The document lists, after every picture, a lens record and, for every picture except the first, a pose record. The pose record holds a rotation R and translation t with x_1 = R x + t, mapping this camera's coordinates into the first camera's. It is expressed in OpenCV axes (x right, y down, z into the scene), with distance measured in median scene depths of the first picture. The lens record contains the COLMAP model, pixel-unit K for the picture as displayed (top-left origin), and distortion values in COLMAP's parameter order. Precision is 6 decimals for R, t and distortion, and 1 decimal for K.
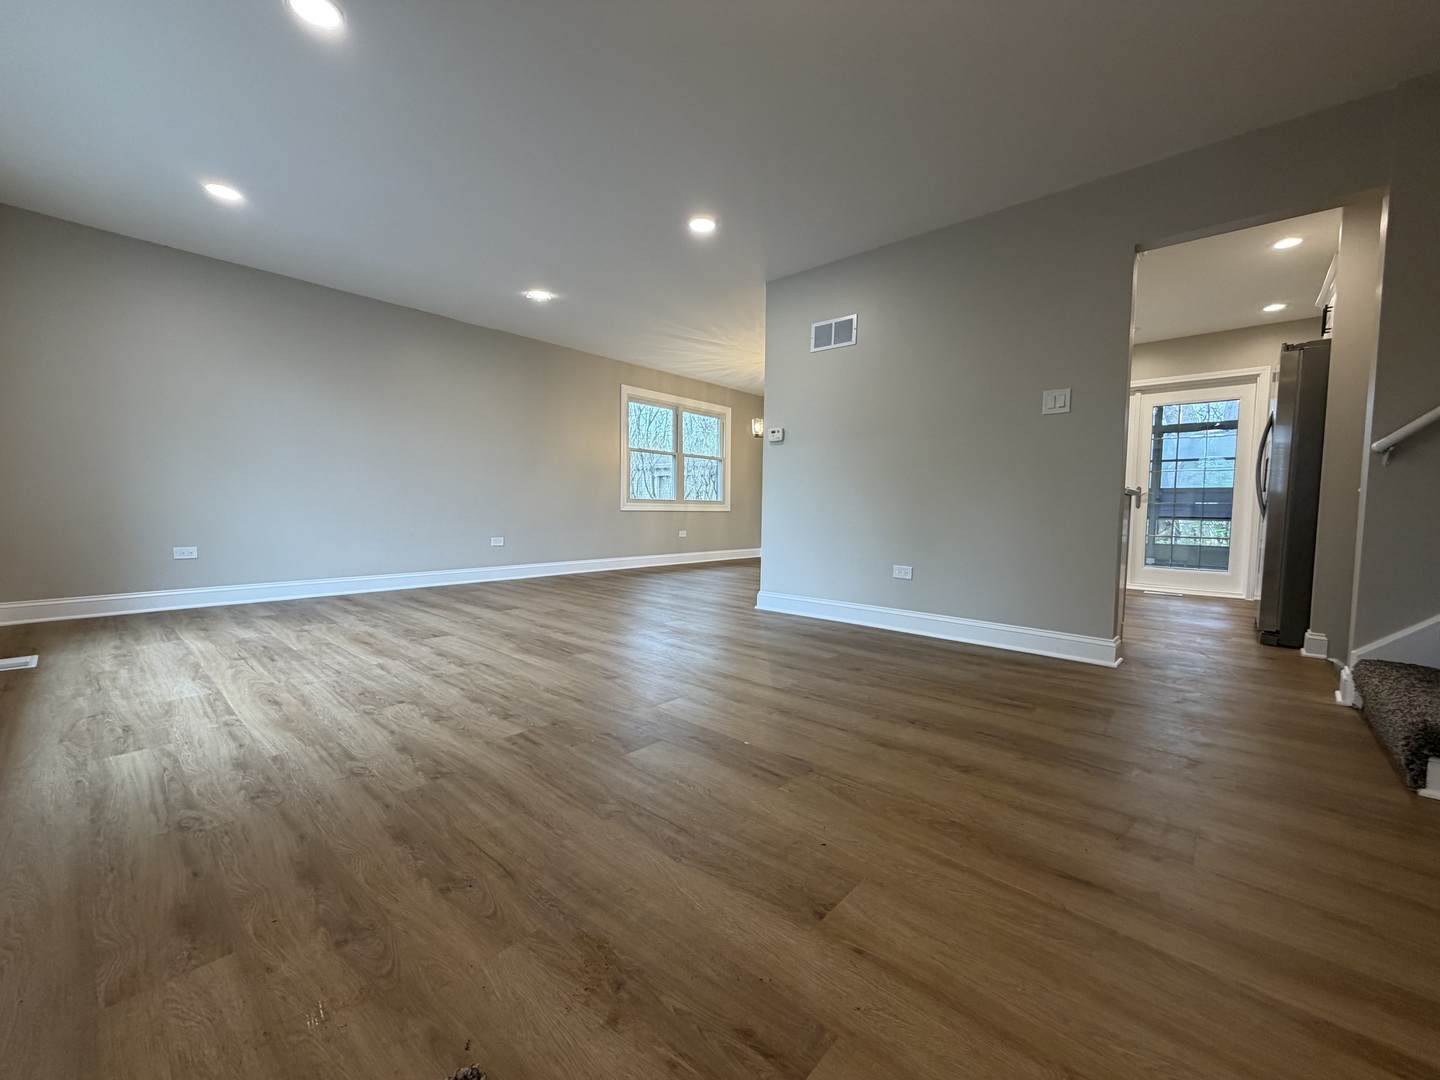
lens RADIAL K [[582.6, 0, 714.5], [0, 582.6, 522.6], [0, 0, 1]] dist [0.000377, 0.000194]
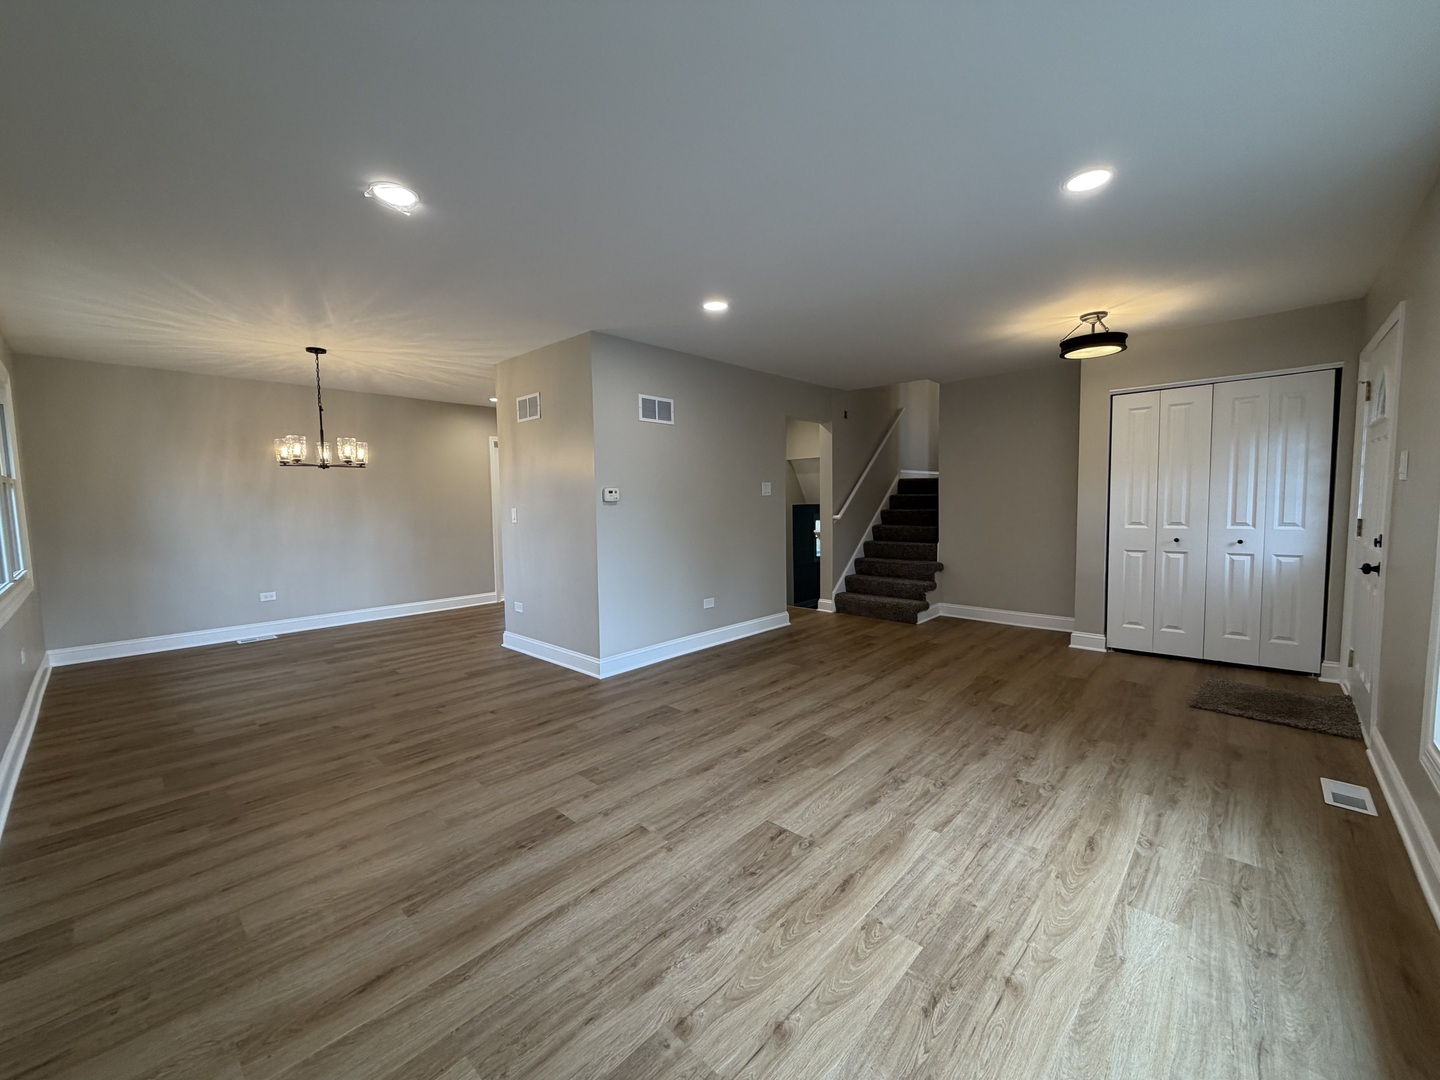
lens RADIAL K [[569.1, 0, 720.0], [0, 569.1, 540.0], [0, 0, 1]] dist [-0.001123, -0.000090]
pose [[0.014244, -0.087959, 0.996022, -1.734457], [0.042994, 0.995256, 0.087277, -0.312308], [-0.998974, 0.041580, 0.017958, 1.651586]]
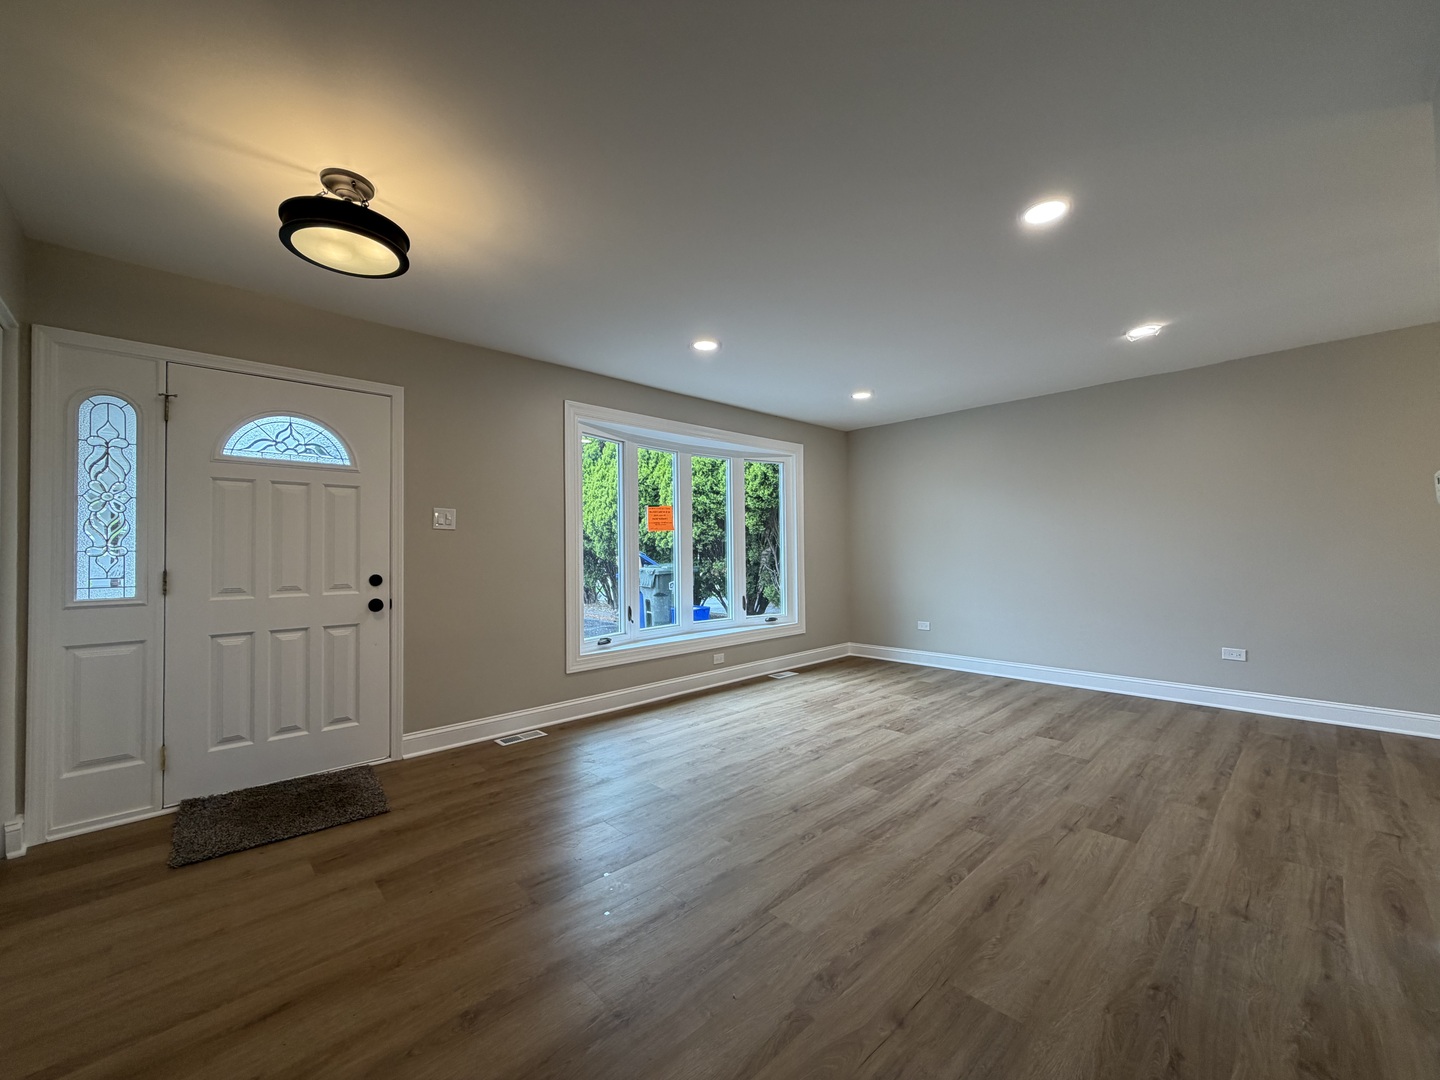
lens RADIAL K [[569.1, 0, 720.0], [0, 569.1, 540.0], [0, 0, 1]] dist [-0.001123, -0.000090]
pose [[-0.075629, -0.033463, -0.996574, 1.025869], [-0.017962, 0.999320, -0.032192, -0.202923], [0.996974, 0.015465, -0.076178, 1.164207]]
